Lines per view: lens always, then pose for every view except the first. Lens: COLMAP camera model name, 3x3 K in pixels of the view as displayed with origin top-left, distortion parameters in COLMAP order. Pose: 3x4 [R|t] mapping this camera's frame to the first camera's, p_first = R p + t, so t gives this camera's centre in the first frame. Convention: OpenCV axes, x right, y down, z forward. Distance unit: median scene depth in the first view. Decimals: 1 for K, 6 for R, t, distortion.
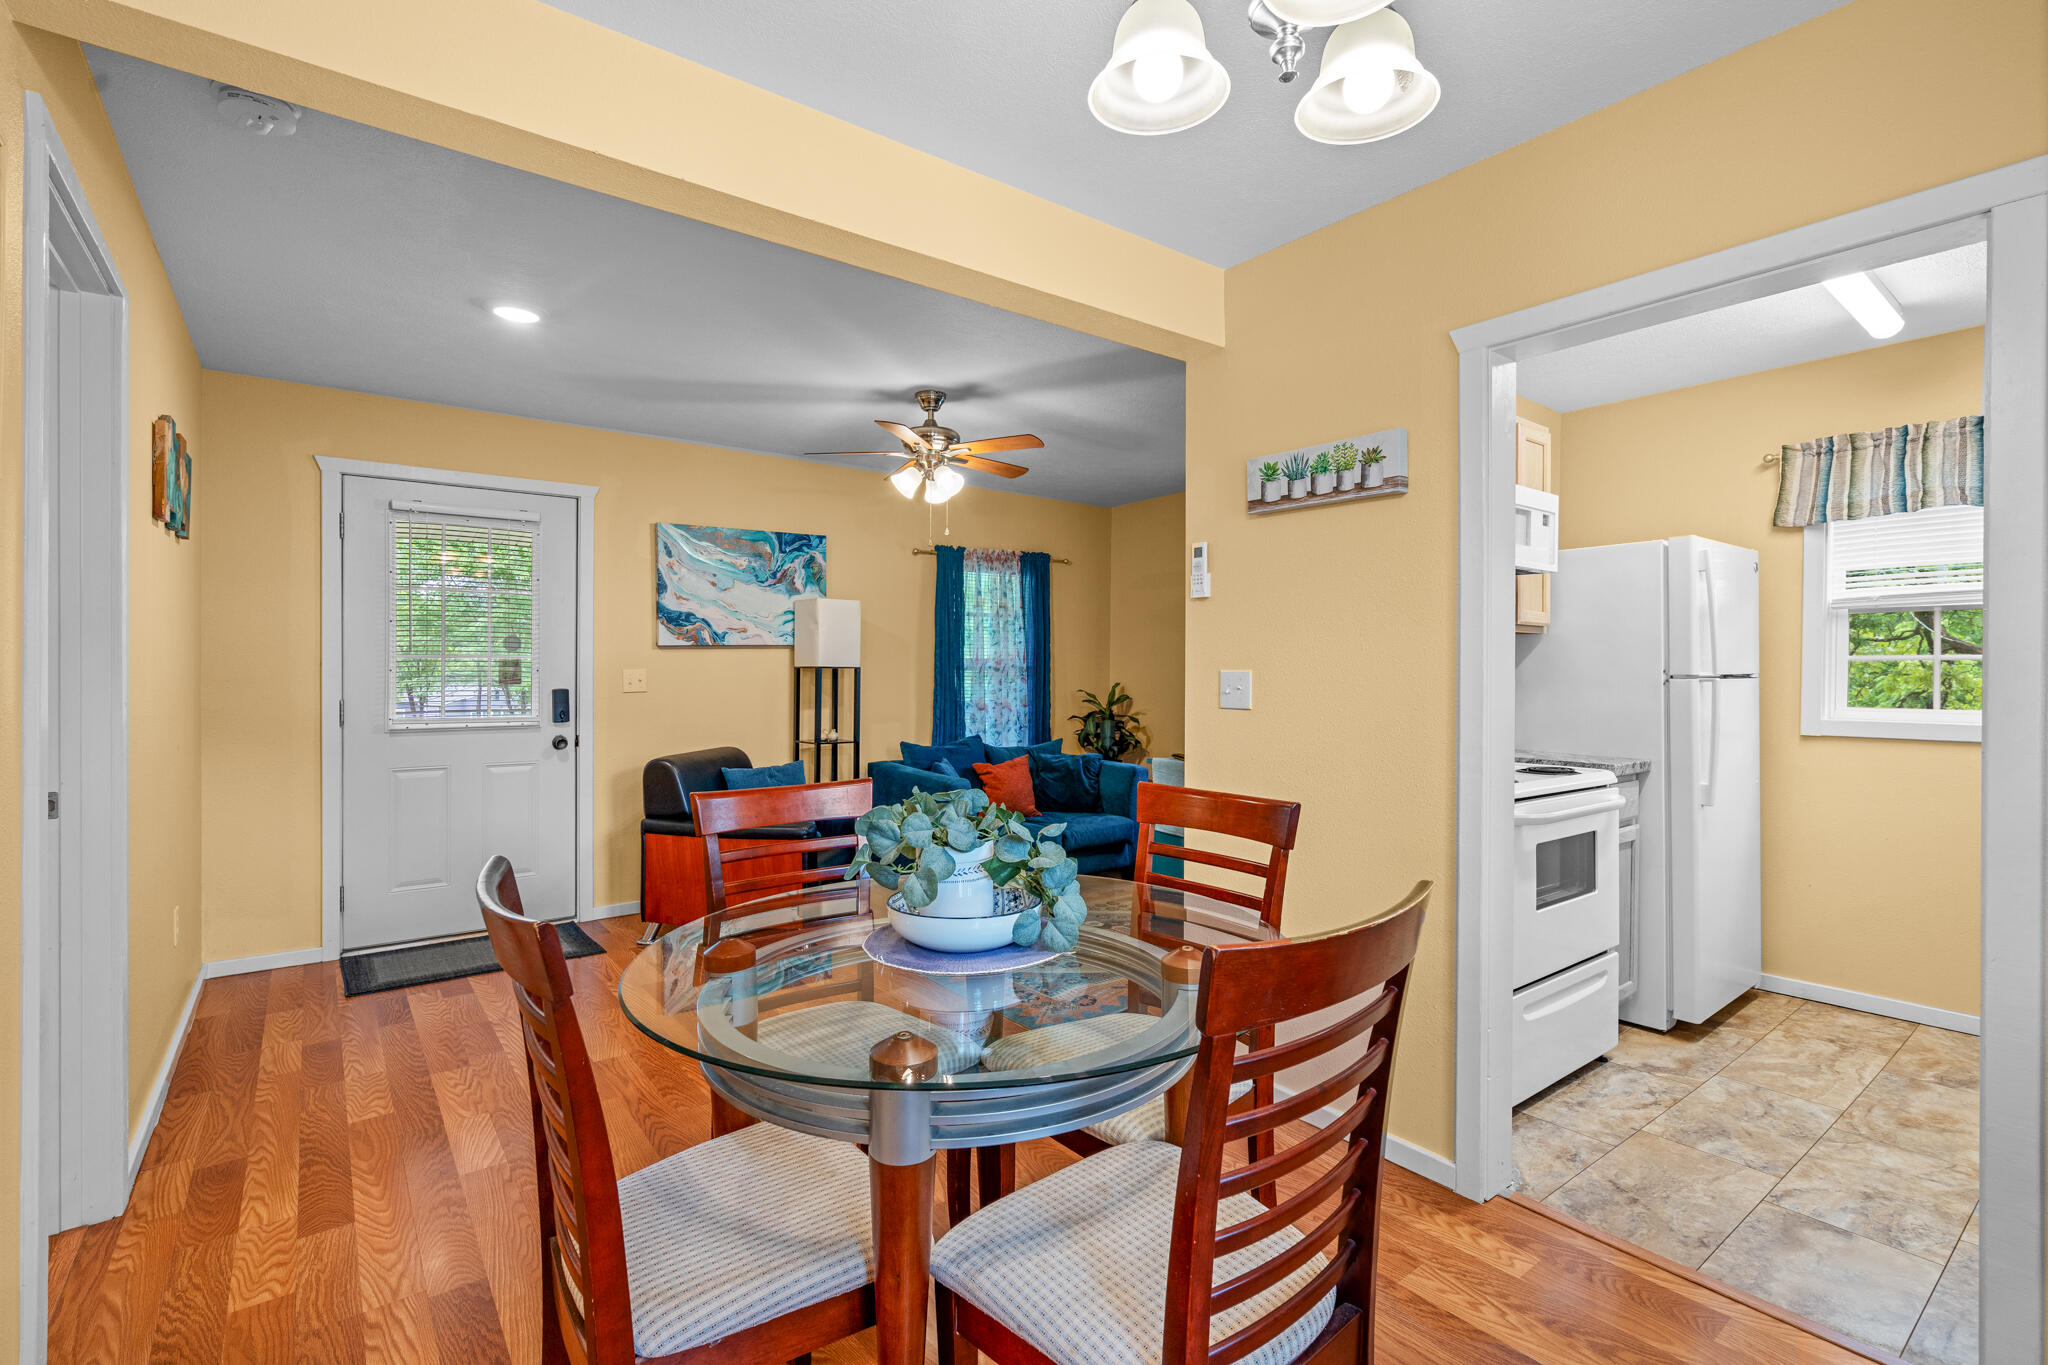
lens RADIAL K [[925.8, 0, 1033.0], [0, 925.8, 667.9], [0, 0, 1]] dist [-0.002998, 0.001828]
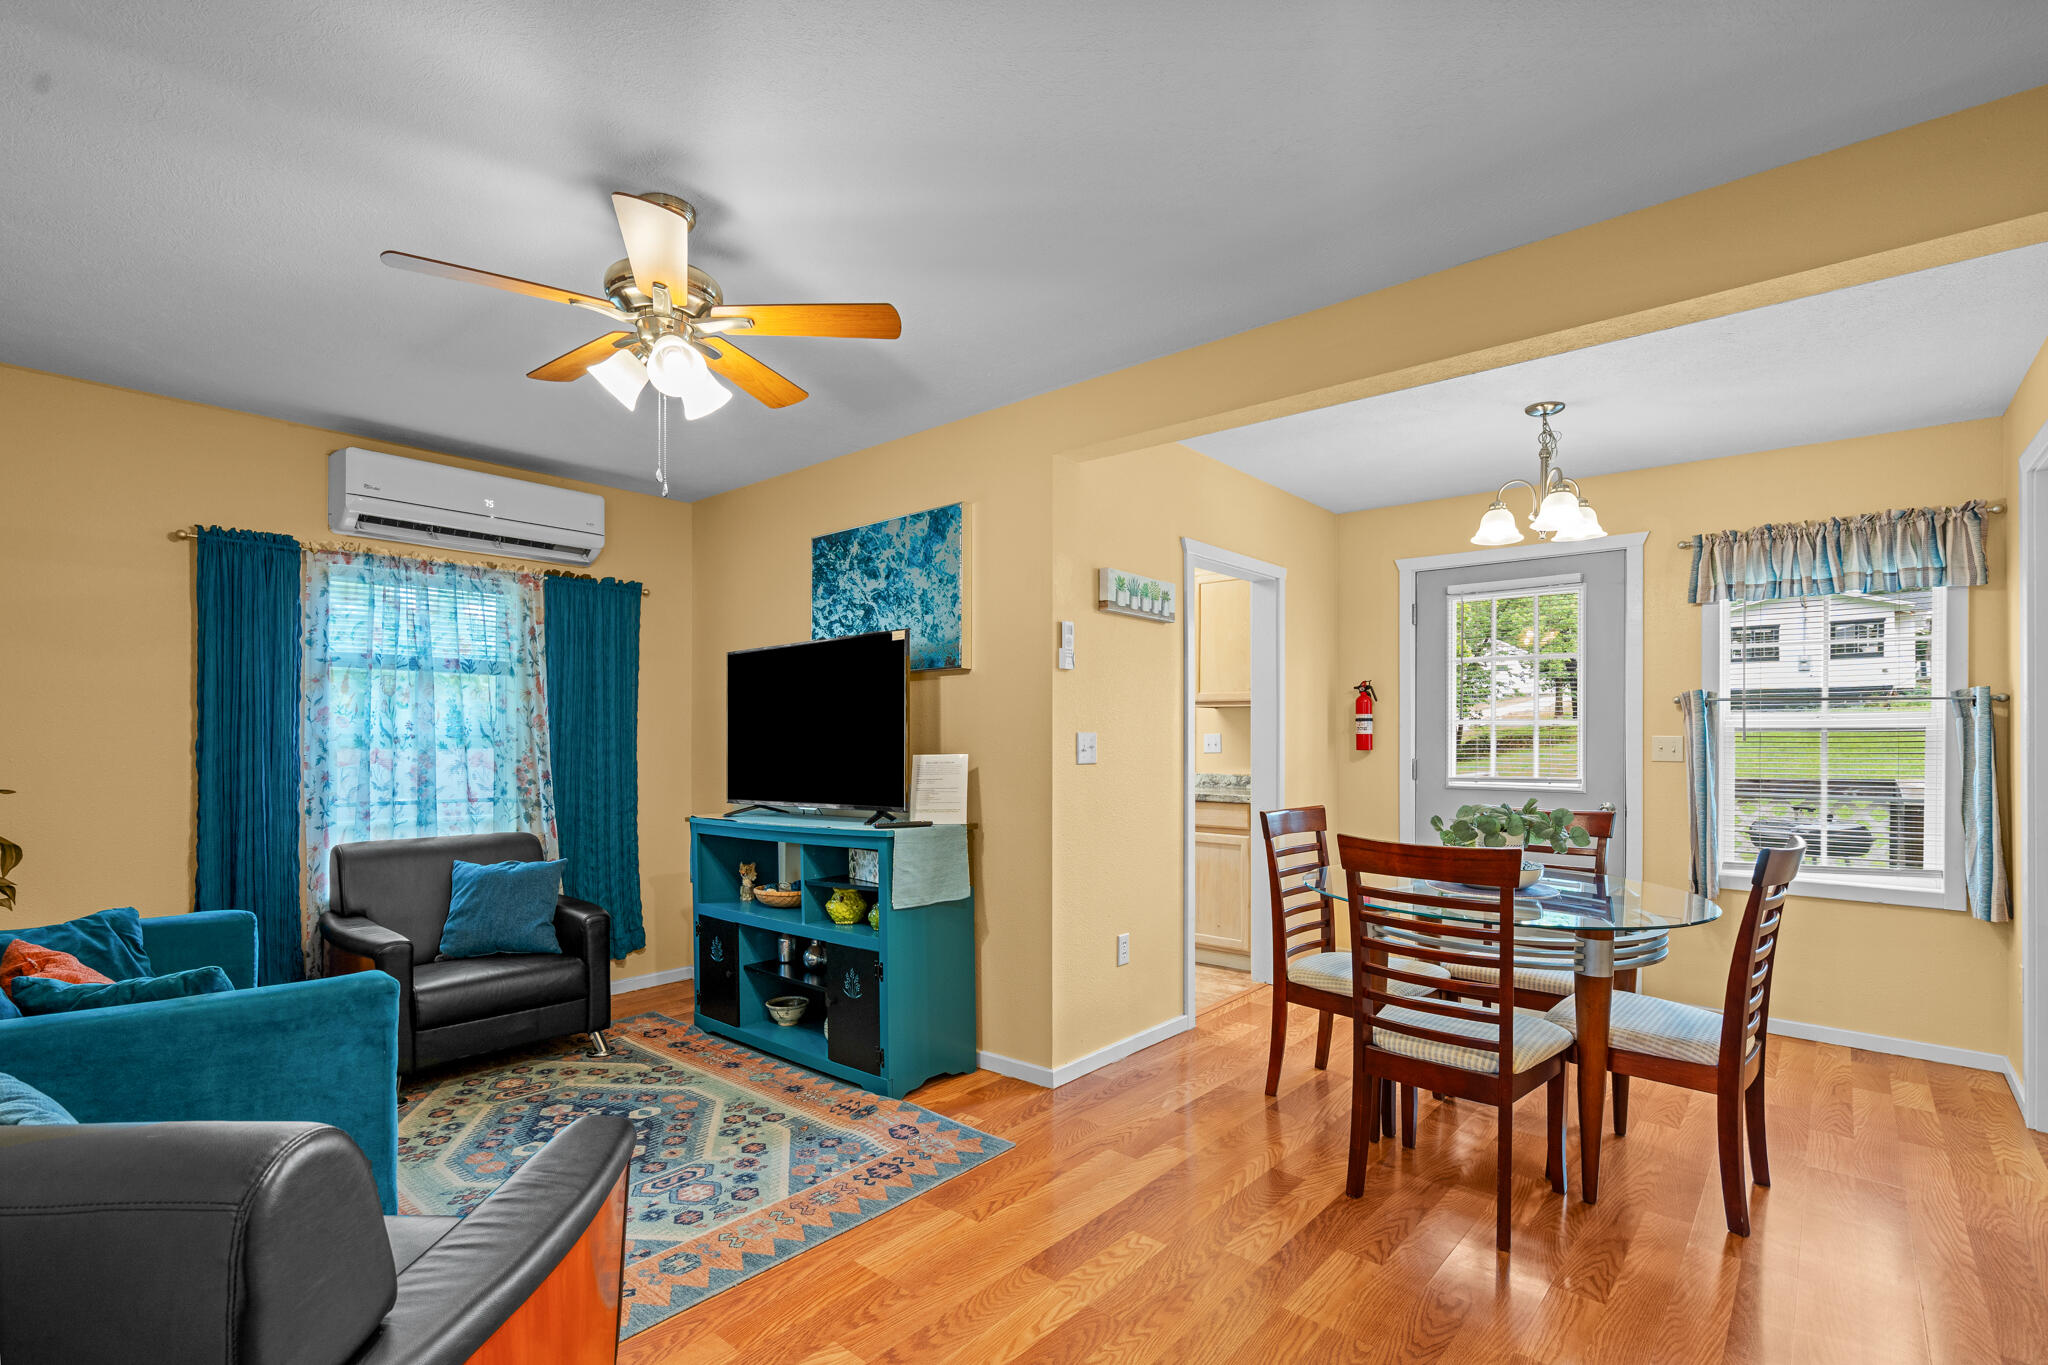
lens RADIAL K [[925.8, 0, 1011.4], [0, 925.8, 734.0], [0, 0, 1]] dist [-0.002998, 0.001828]
pose [[-0.174833, -0.002645, 0.984594, -0.671579], [-0.004372, 0.999989, 0.001910, 0.001500], [-0.984588, -0.003971, -0.174843, 0.907685]]
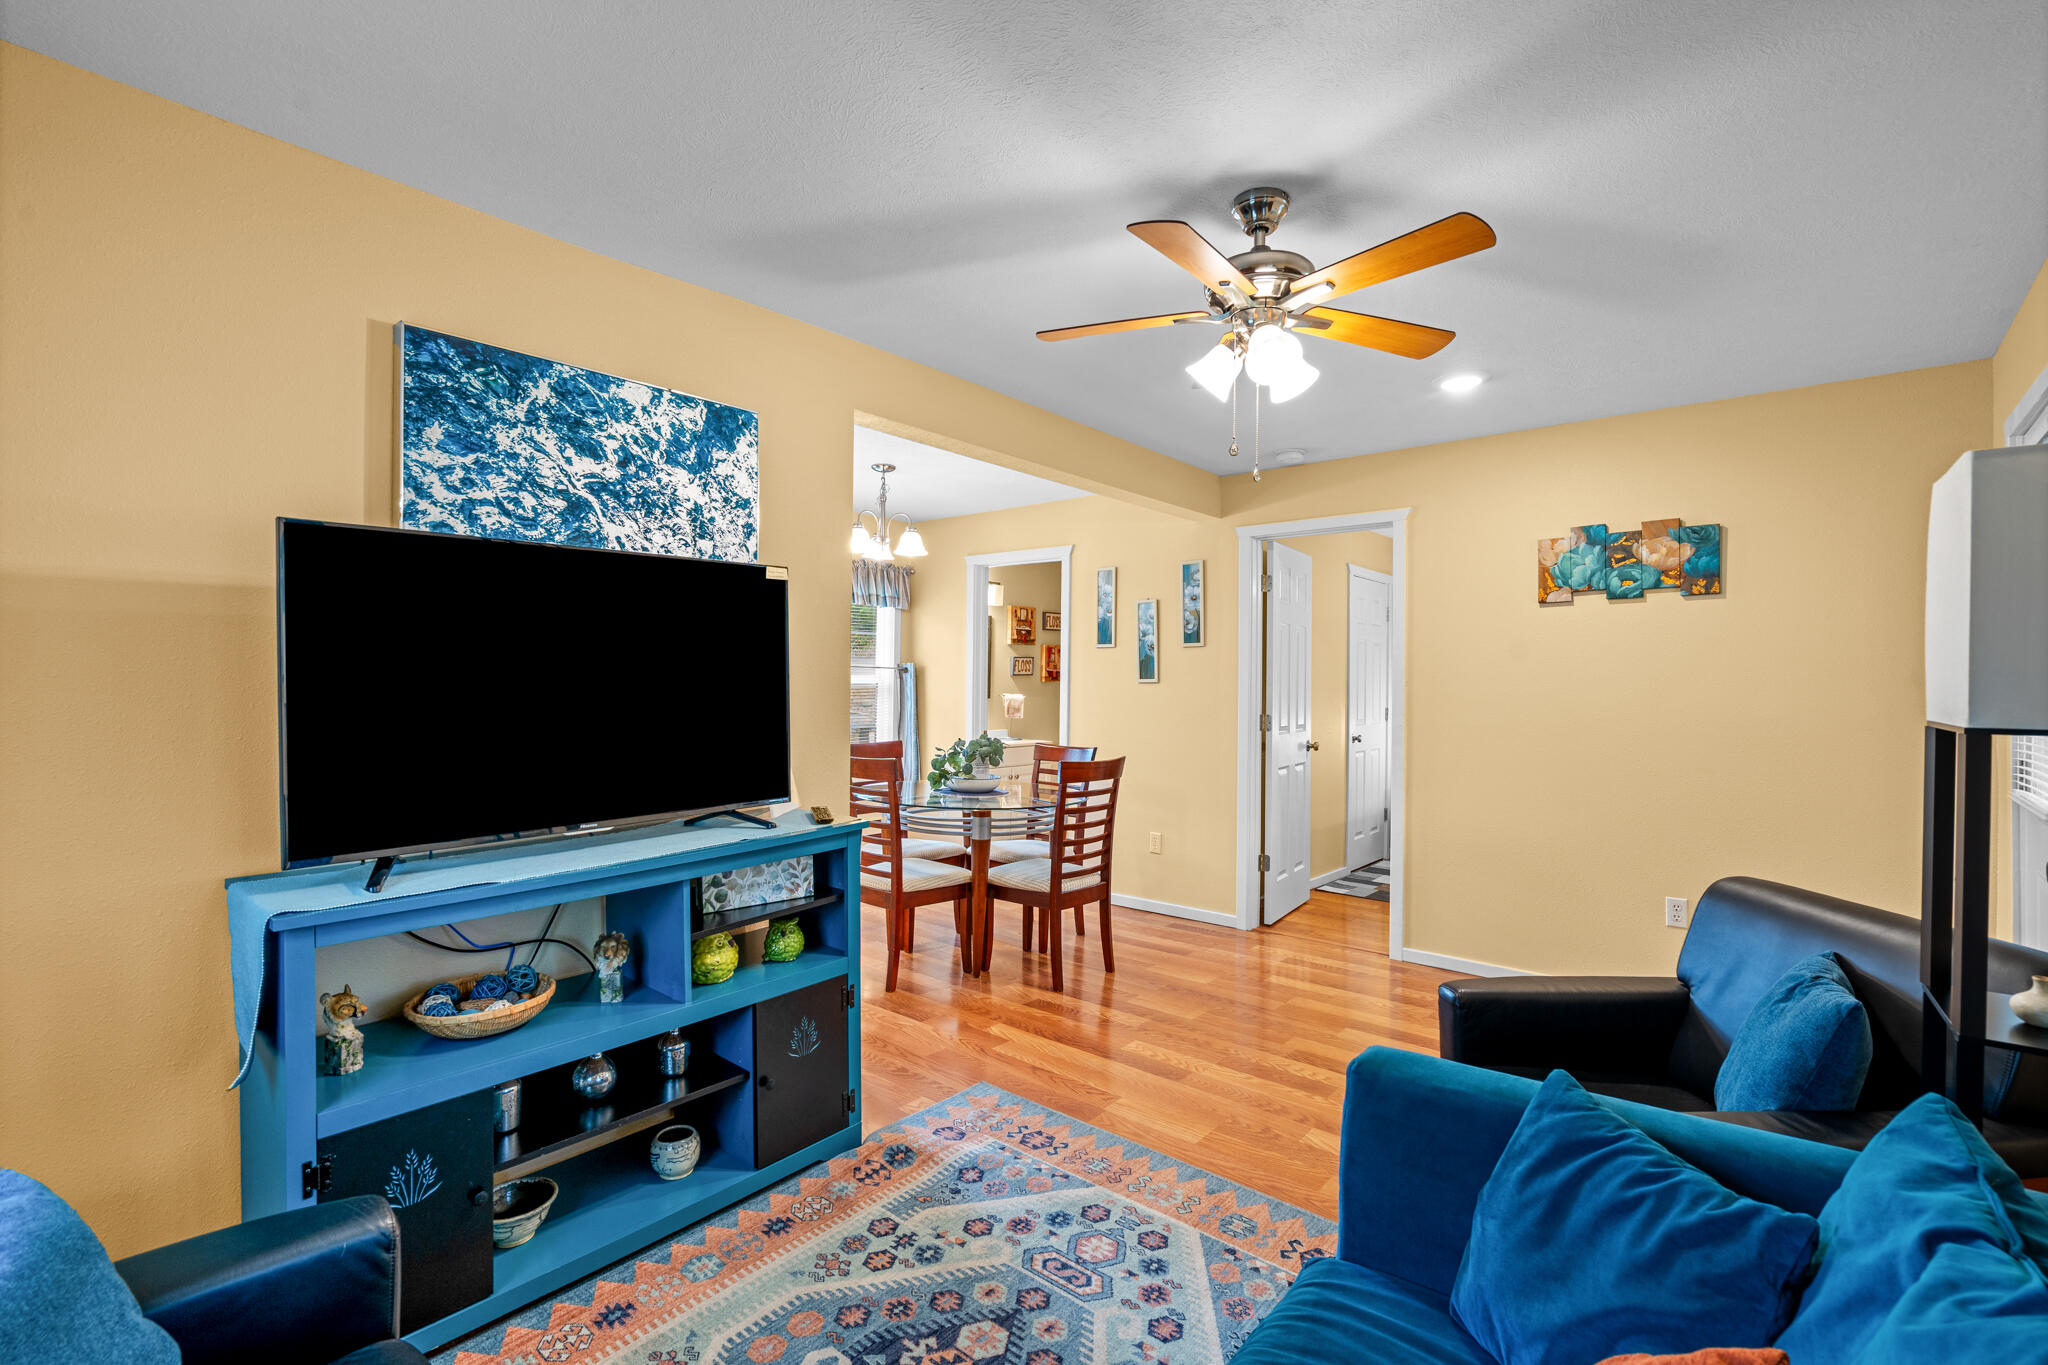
lens RADIAL K [[925.8, 0, 1004.0], [0, 925.8, 679.5], [0, 0, 1]] dist [-0.002998, 0.001828]
pose [[-0.984215, -0.014006, -0.176420, 0.127160], [-0.013604, 0.999901, -0.003486, -0.012369], [0.176452, -0.001031, -0.984309, 1.520653]]
